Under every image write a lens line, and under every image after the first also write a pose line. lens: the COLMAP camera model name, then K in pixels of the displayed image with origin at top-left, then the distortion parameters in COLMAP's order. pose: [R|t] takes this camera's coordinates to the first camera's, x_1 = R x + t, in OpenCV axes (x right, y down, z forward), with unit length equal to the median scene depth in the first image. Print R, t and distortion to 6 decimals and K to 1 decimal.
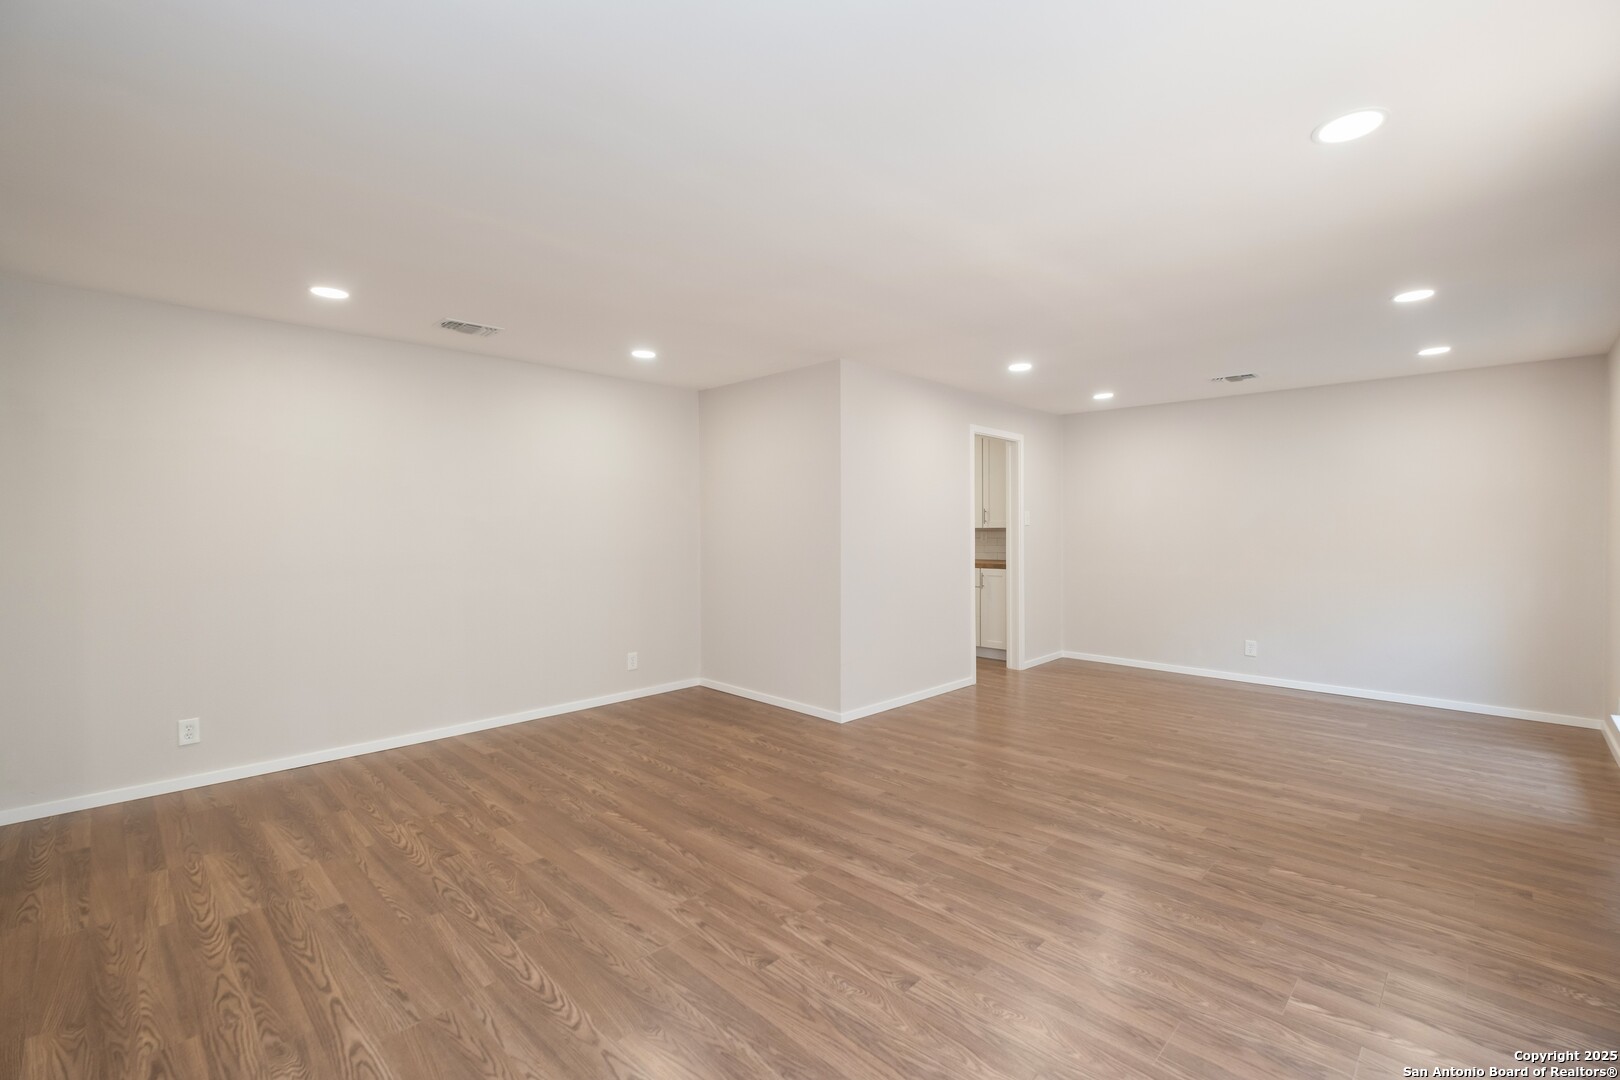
lens RADIAL K [[701.9, 0, 812.2], [0, 701.9, 543.9], [0, 0, 1]] dist [0.007384, -0.005020]
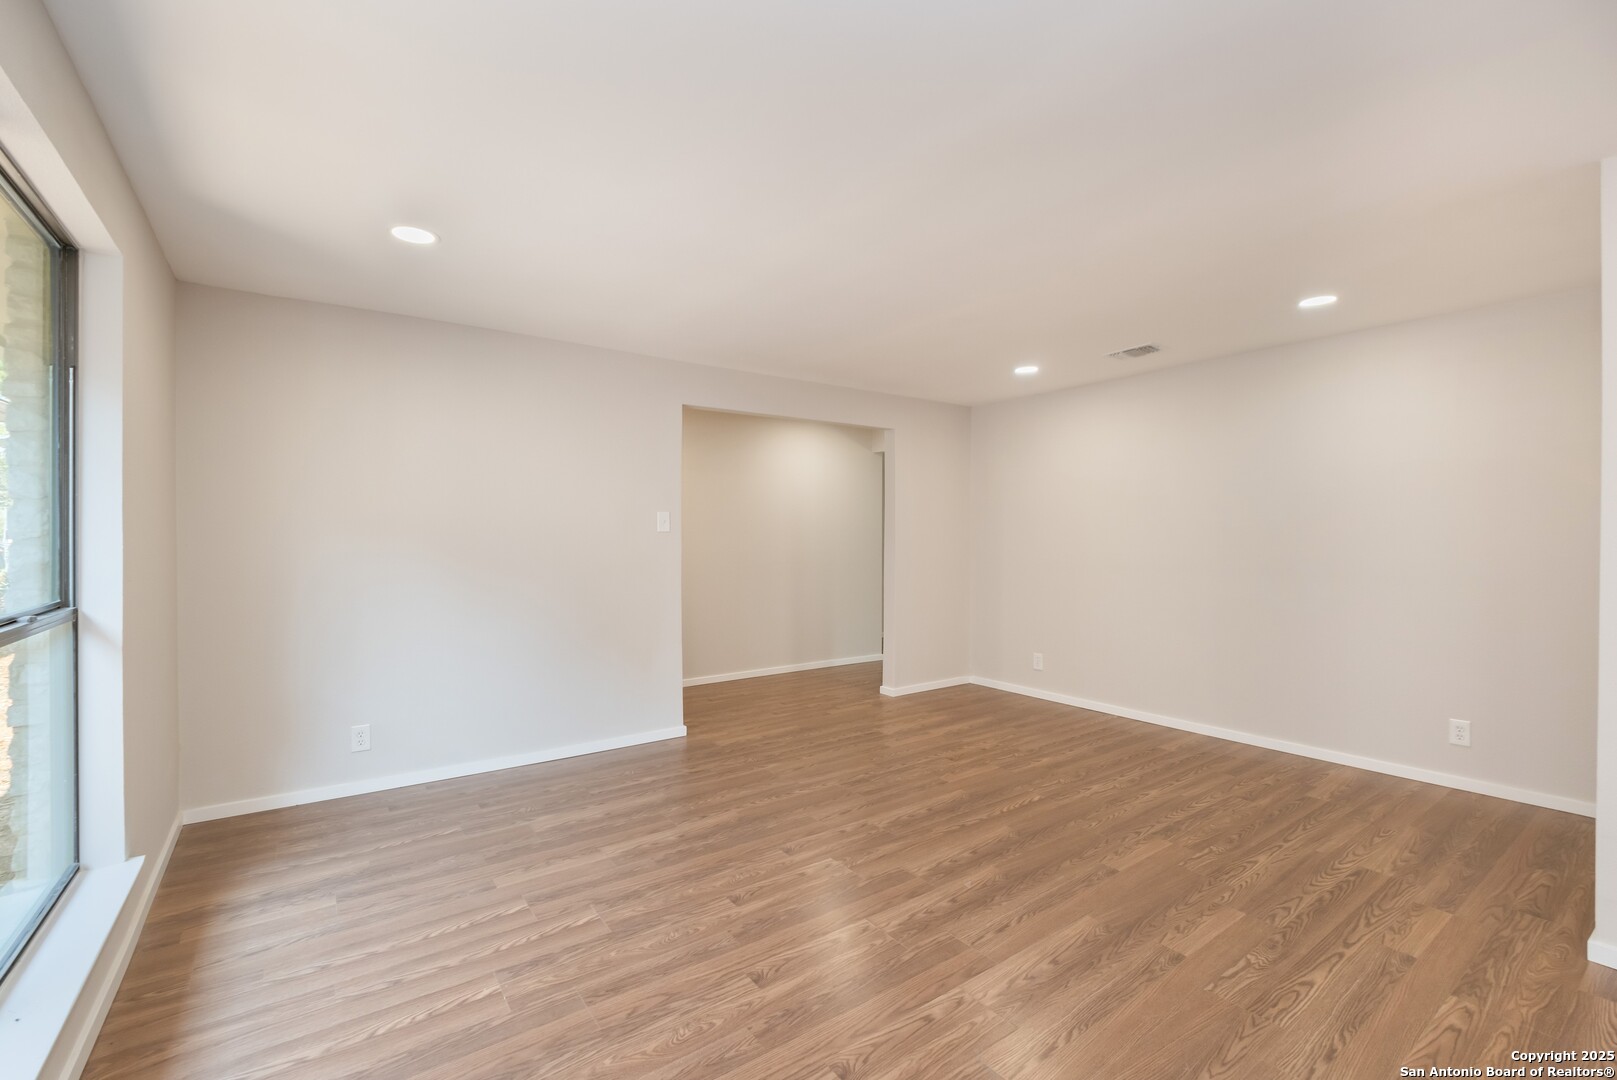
lens RADIAL K [[700.6, 0, 808.4], [0, 700.6, 533.1], [0, 0, 1]] dist [0.007384, -0.005020]
pose [[-0.175441, -0.001546, -0.984489, 0.861775], [-0.019211, 0.999814, 0.001854, -0.018091], [0.984303, 0.019239, -0.175438, 0.860226]]
